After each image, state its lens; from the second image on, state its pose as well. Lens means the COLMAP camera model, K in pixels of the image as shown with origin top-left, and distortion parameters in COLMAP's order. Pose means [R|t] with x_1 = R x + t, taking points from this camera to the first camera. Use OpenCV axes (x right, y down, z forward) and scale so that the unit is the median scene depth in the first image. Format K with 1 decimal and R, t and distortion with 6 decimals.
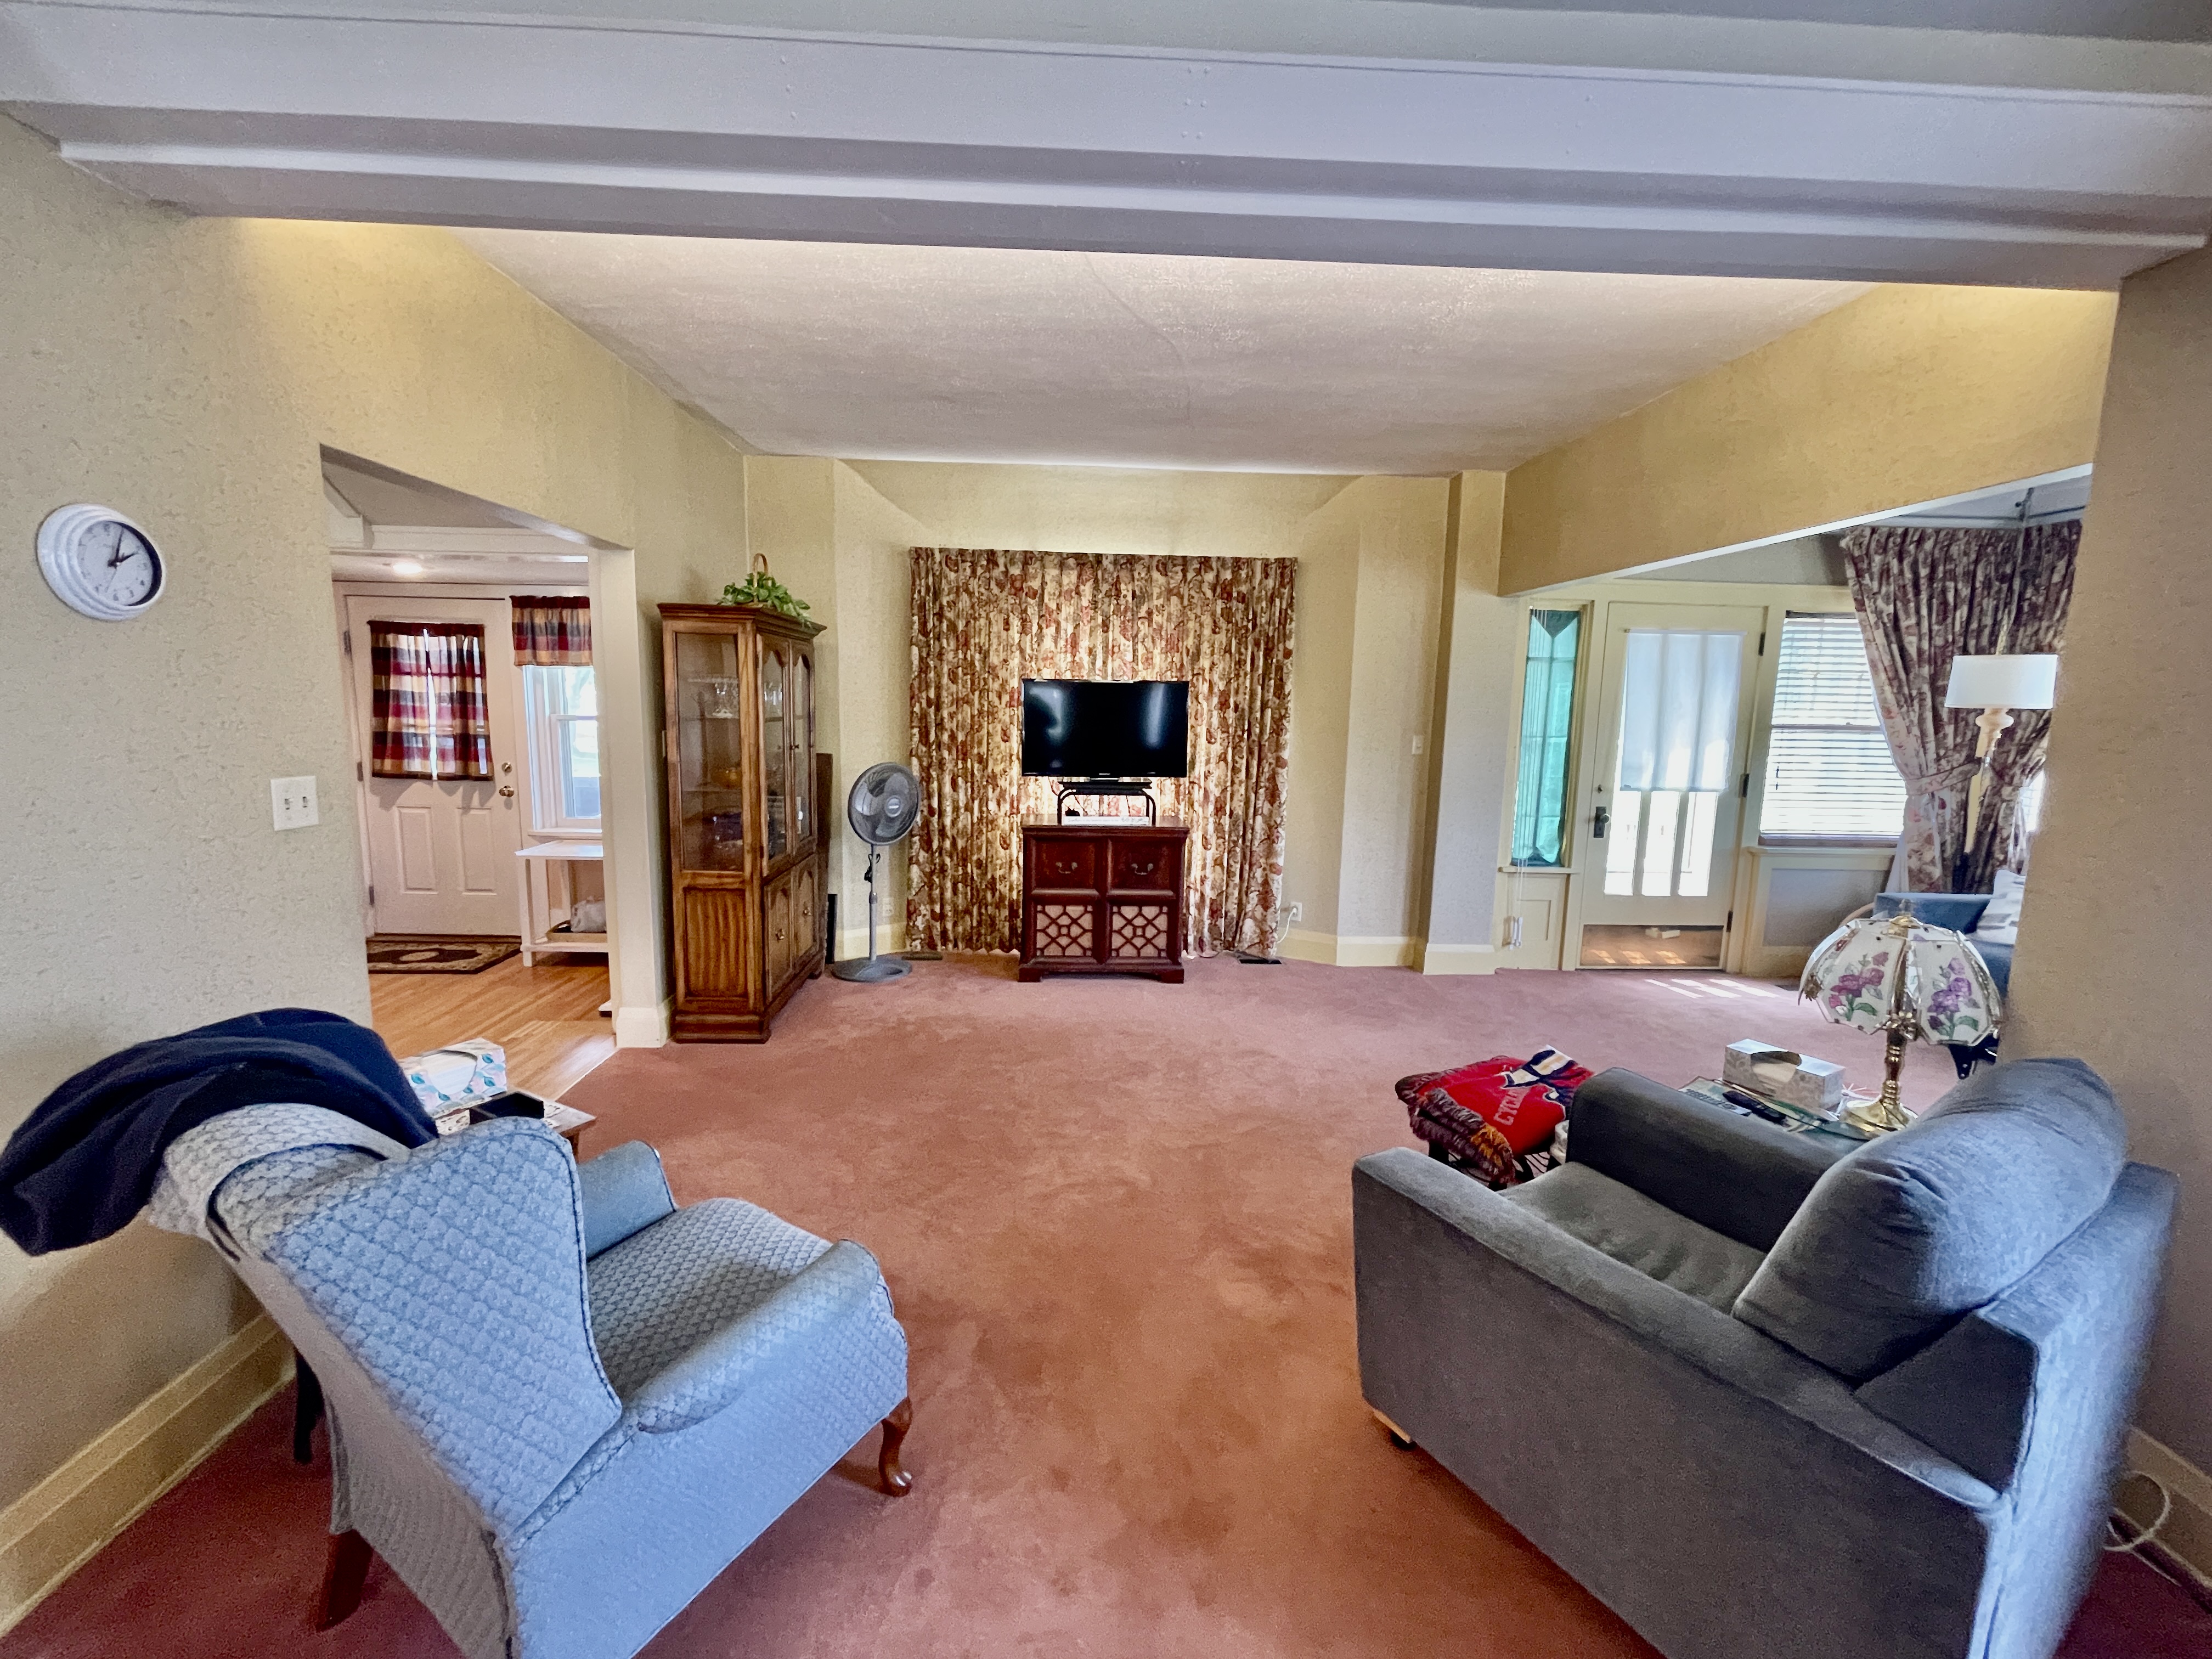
lens RADIAL K [[898.8, 0, 1106.0], [0, 898.8, 829.5], [0, 0, 1]] dist [-0.001064, 0.000528]
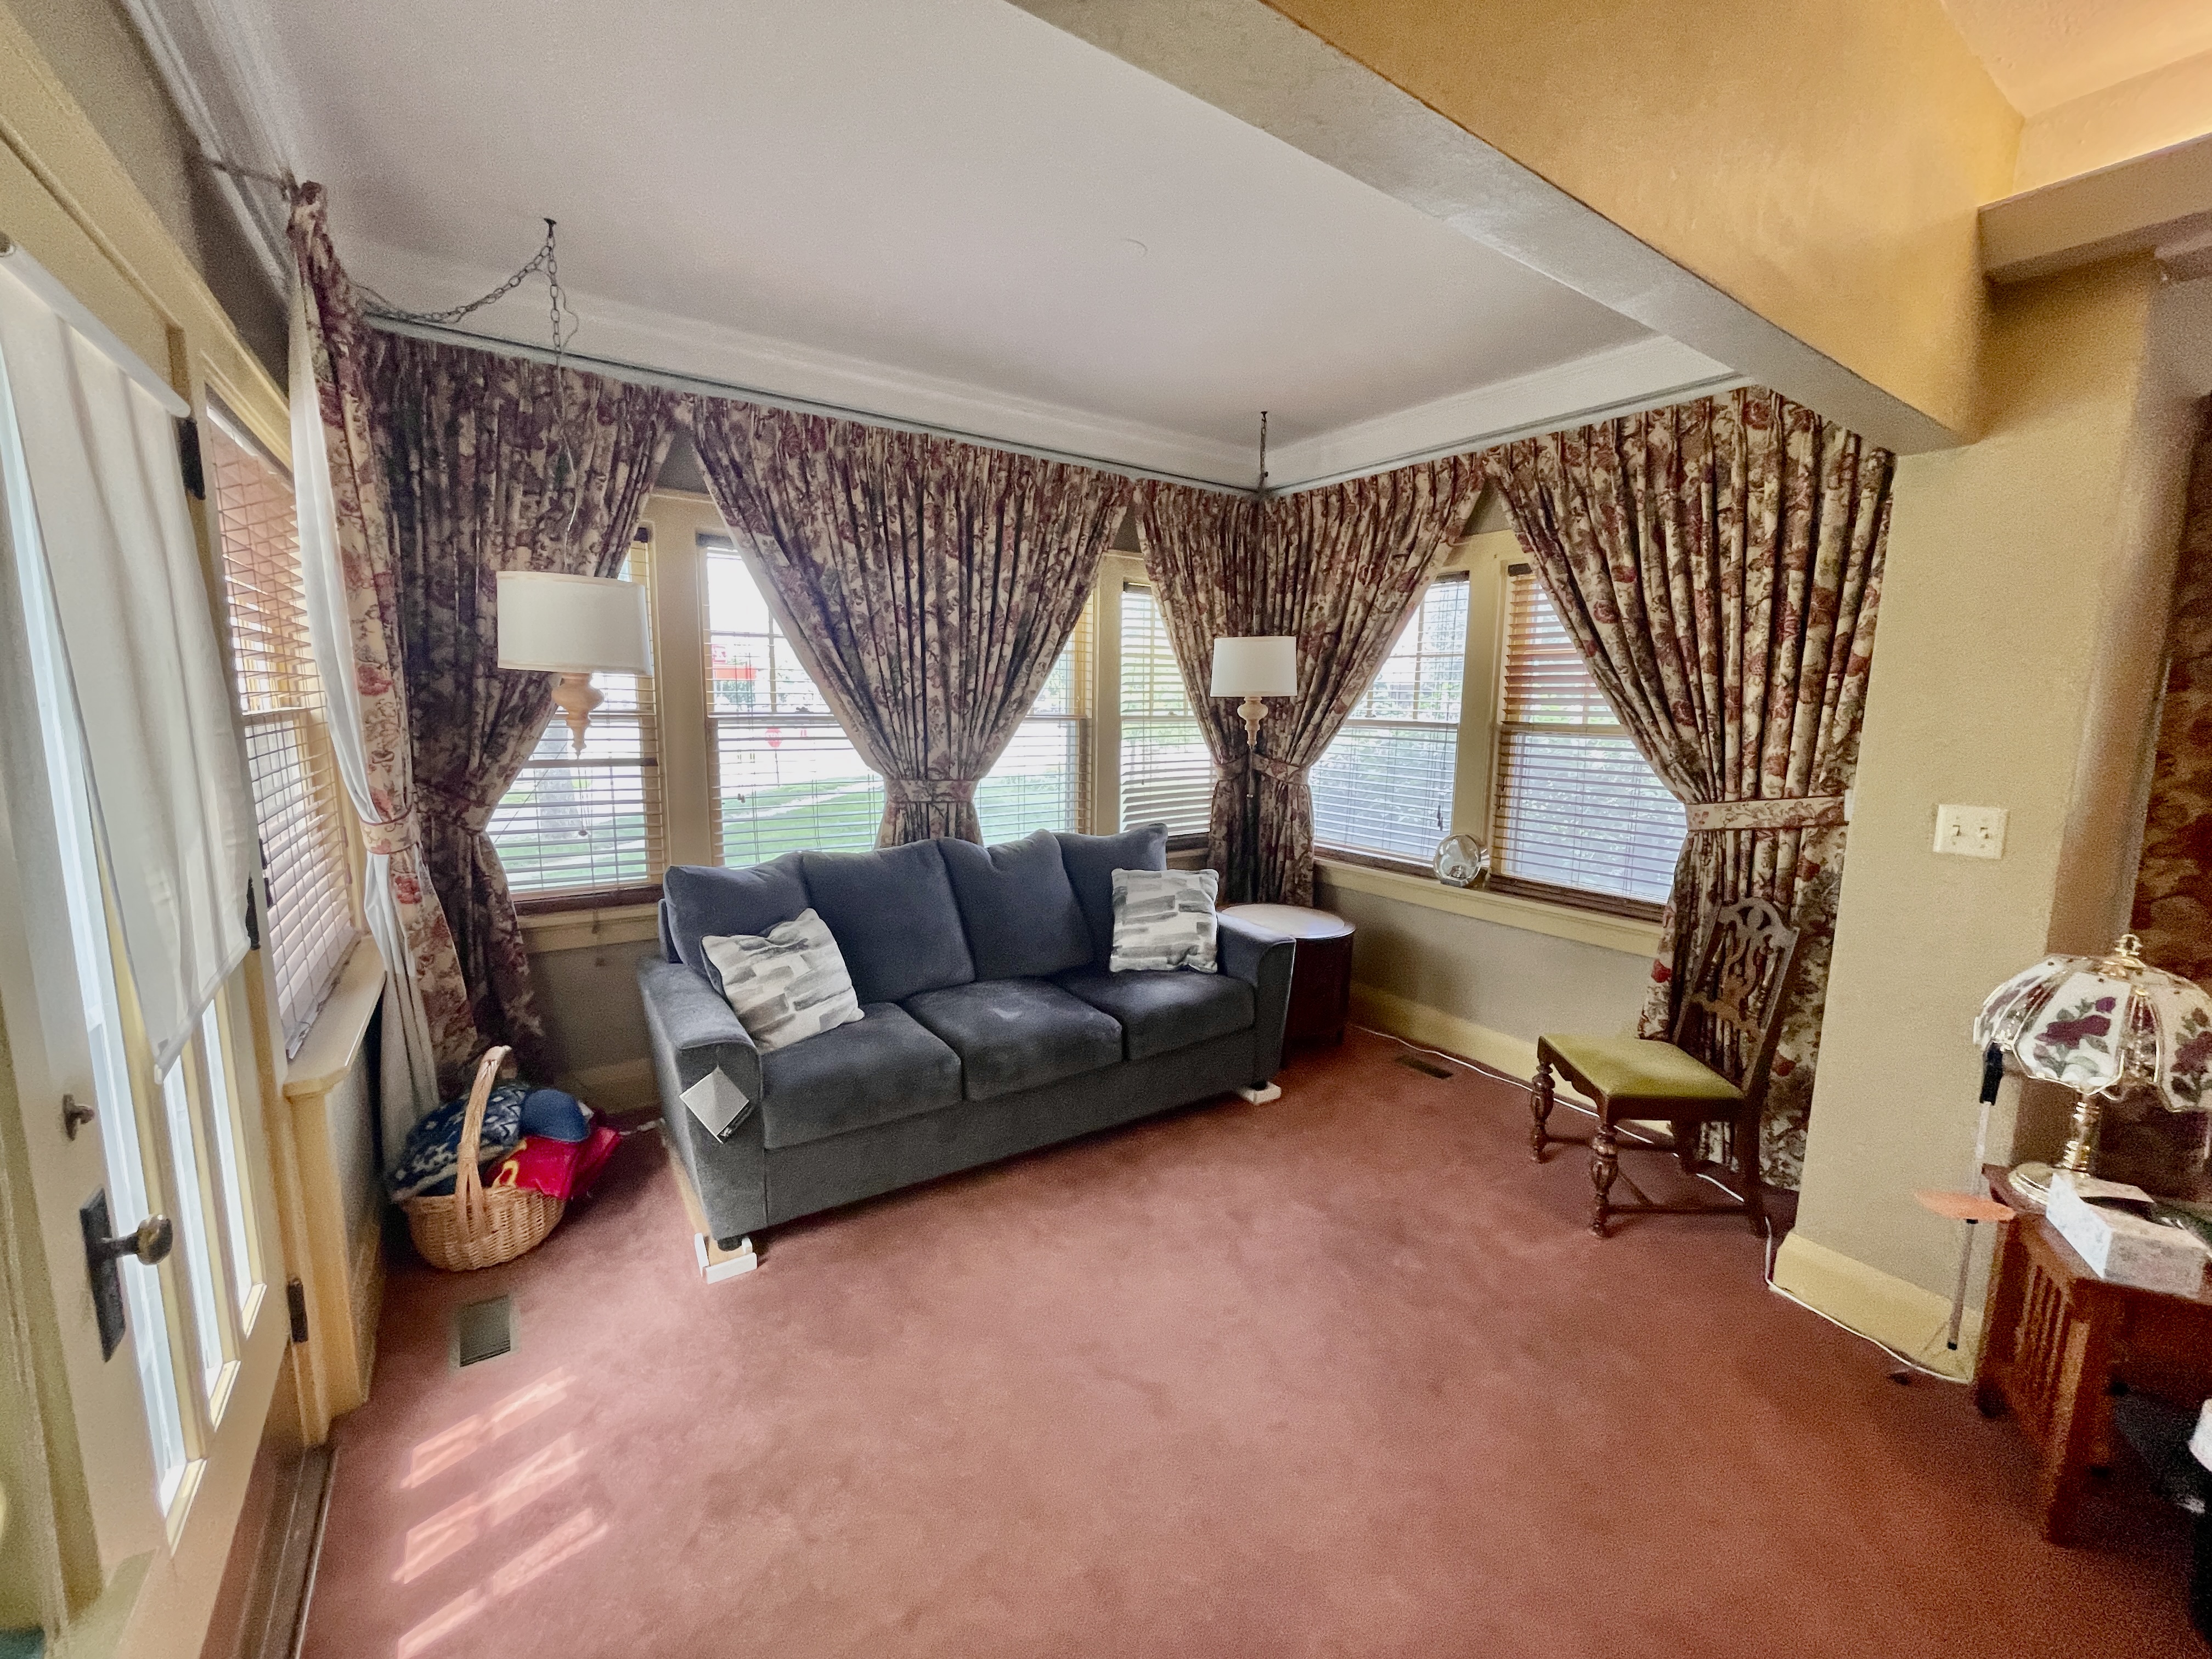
lens RADIAL K [[898.8, 0, 1106.0], [0, 898.8, 829.5], [0, 0, 1]] dist [-0.001064, 0.000528]
pose [[-0.526148, -0.150201, 0.837023, 0.315320], [0.093173, 0.968171, 0.232303, -0.136450], [-0.845273, 0.200214, -0.495406, 0.987205]]
